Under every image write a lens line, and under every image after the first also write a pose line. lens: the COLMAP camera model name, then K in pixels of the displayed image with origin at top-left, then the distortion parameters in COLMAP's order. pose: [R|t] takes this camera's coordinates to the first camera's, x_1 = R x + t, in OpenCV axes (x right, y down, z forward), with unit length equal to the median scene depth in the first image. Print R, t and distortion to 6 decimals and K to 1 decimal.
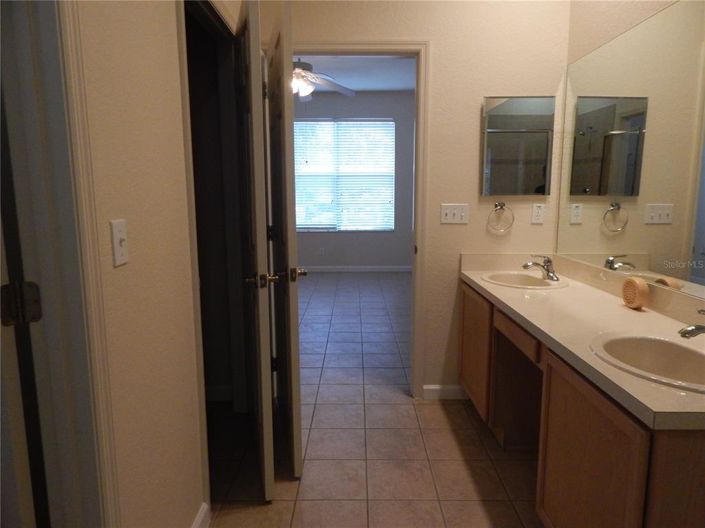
lens RADIAL K [[473.3, 0, 352.6], [0, 473.3, 261.7], [0, 0, 1]] dist [-0.002485, -0.005802]
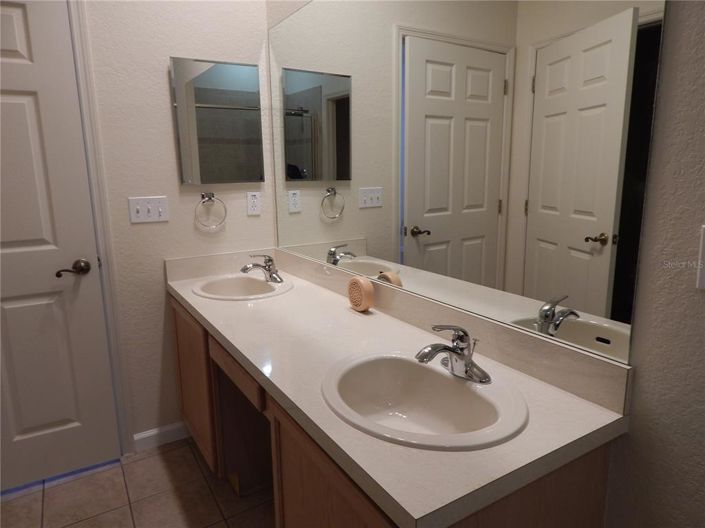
lens RADIAL K [[473.3, 0, 352.6], [0, 473.3, 261.7], [0, 0, 1]] dist [-0.002485, -0.005802]
pose [[0.850384, -0.111318, 0.514253, 0.092044], [0.088333, 0.993696, 0.069031, -0.041051], [-0.518695, -0.013277, 0.854856, 0.171649]]
